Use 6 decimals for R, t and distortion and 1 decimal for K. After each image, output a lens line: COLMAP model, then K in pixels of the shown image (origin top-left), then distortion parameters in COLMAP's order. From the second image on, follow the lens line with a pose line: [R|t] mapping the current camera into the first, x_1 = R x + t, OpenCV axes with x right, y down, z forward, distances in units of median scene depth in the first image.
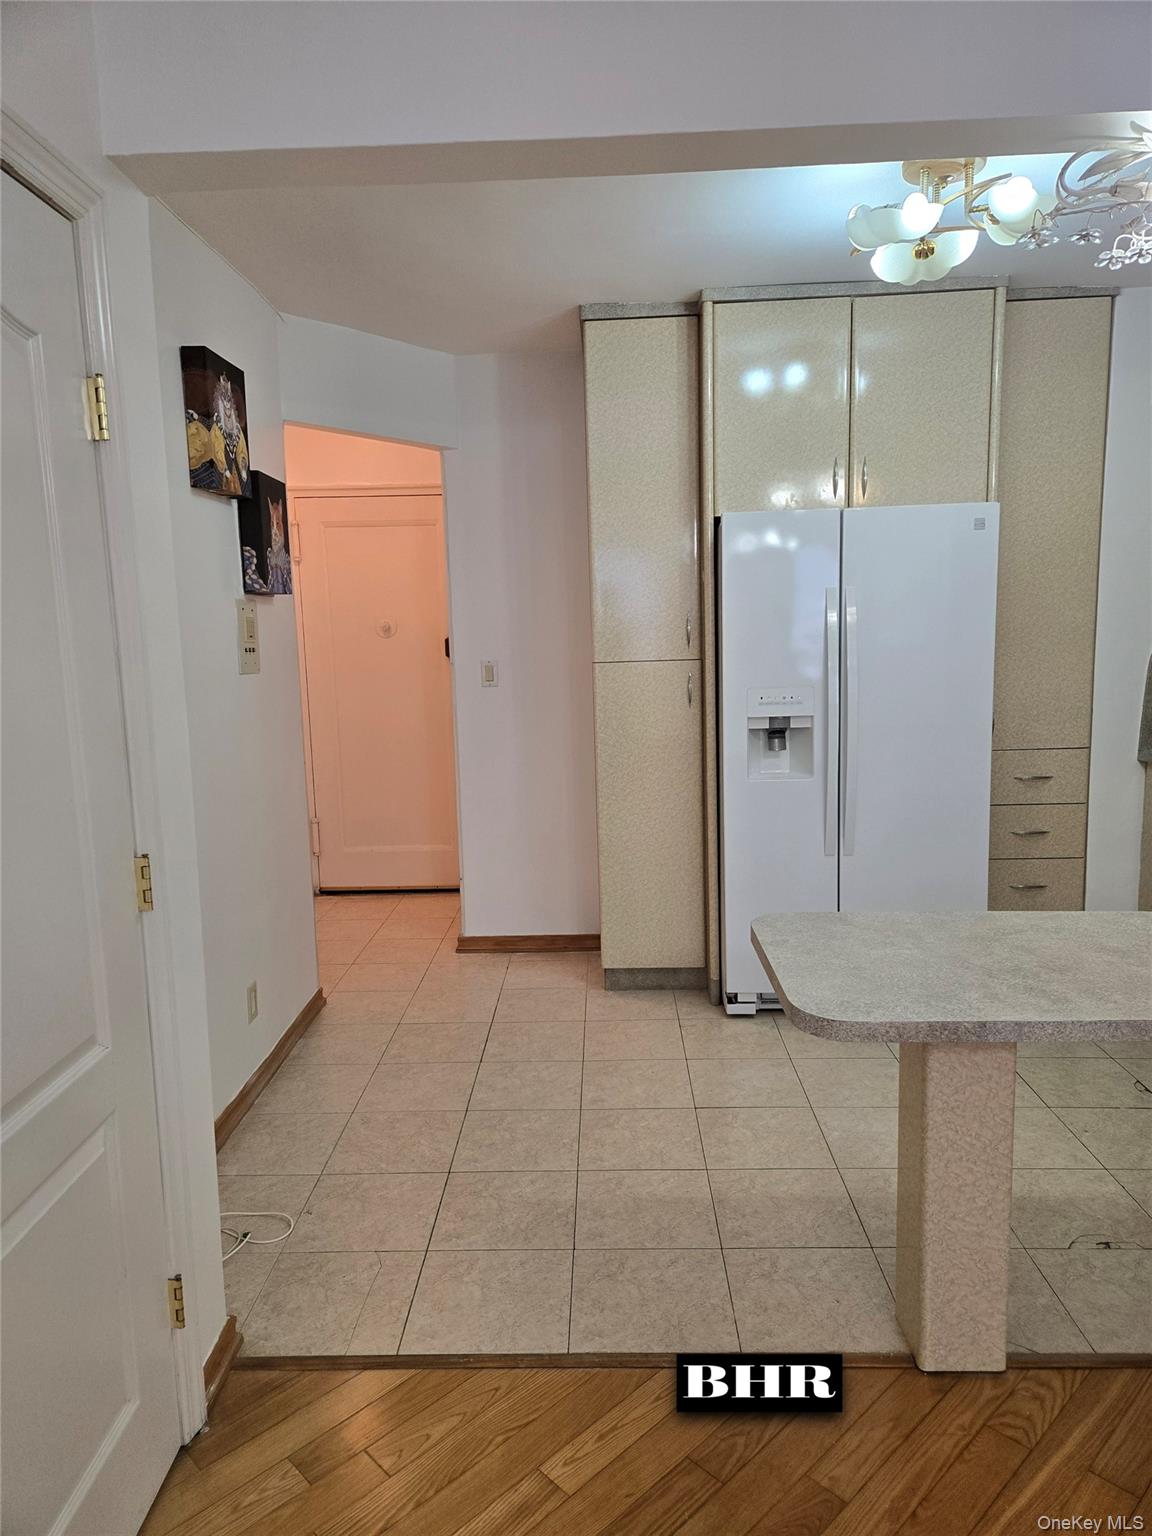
lens RADIAL K [[1025.7, 0, 574.2], [0, 1025.7, 777.5], [0, 0, 1]] dist [0.082918, -0.064826]
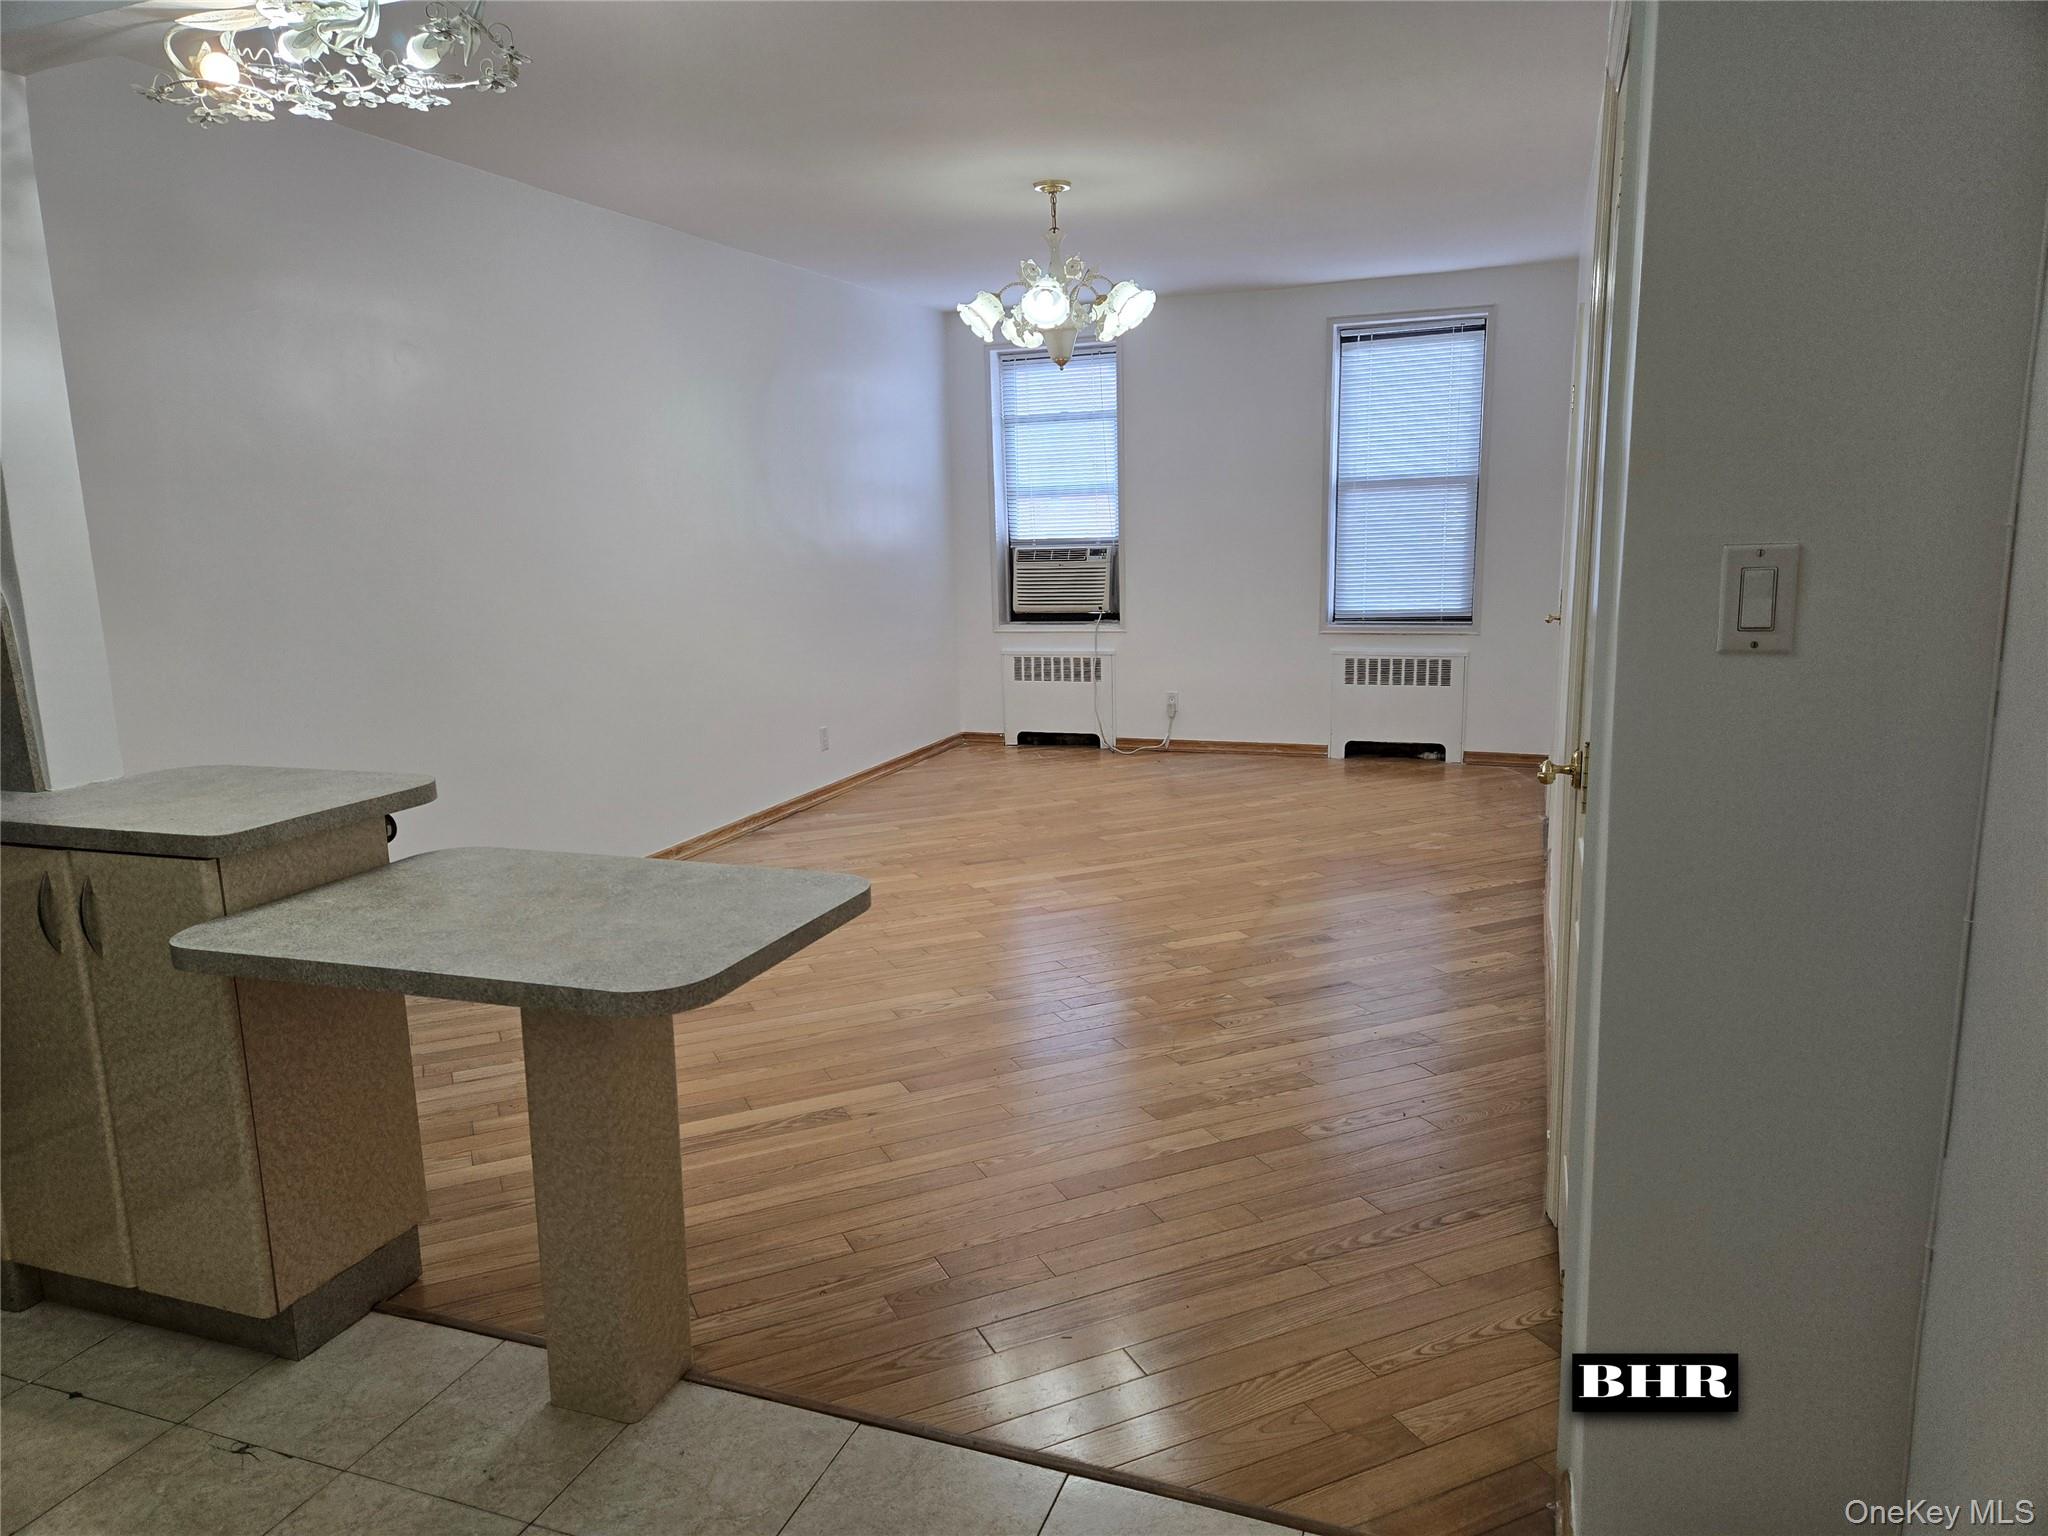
lens RADIAL K [[1367.7, 0, 1024.3], [0, 1367.7, 769.7], [0, 0, 1]] dist [0.082918, -0.064826]
pose [[-0.942641, -0.014135, 0.333509, -0.183325], [0.095464, 0.945960, 0.309914, -0.140028], [-0.319867, 0.323976, -0.890351, 1.061237]]
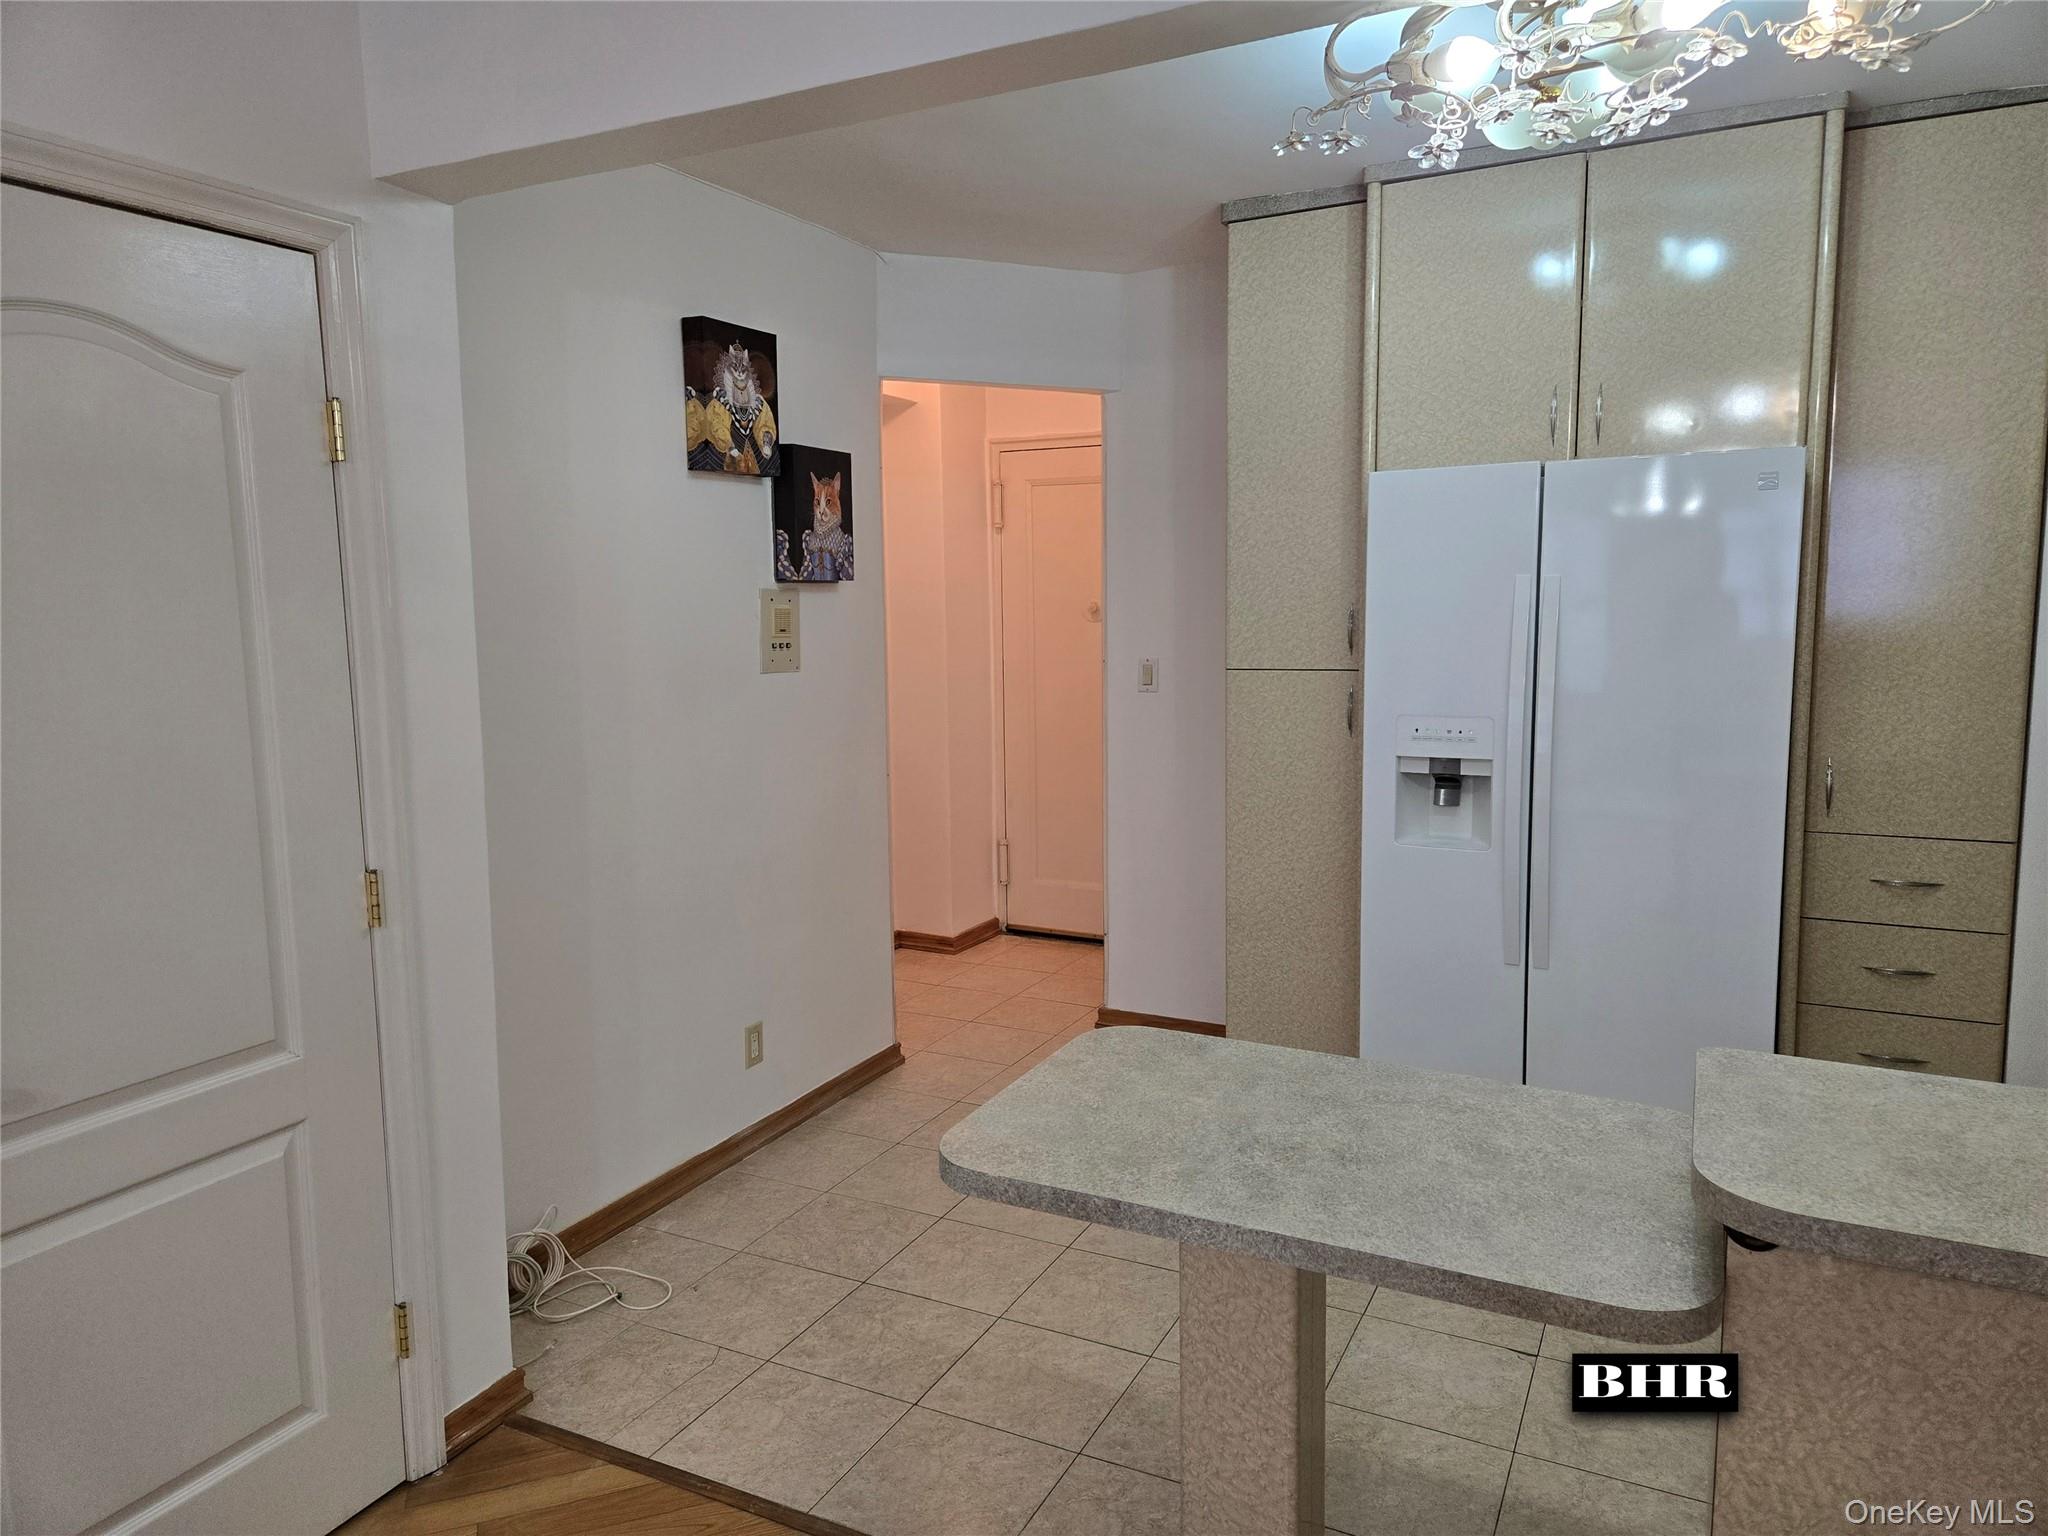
lens RADIAL K [[1367.7, 0, 1018.7], [0, 1367.7, 768.3], [0, 0, 1]] dist [0.082918, -0.064826]
pose [[0.902941, 0.068002, -0.424351, 0.357343], [-0.072749, 0.997338, 0.005027, -0.037931], [0.423563, 0.026332, 0.905484, 0.028573]]
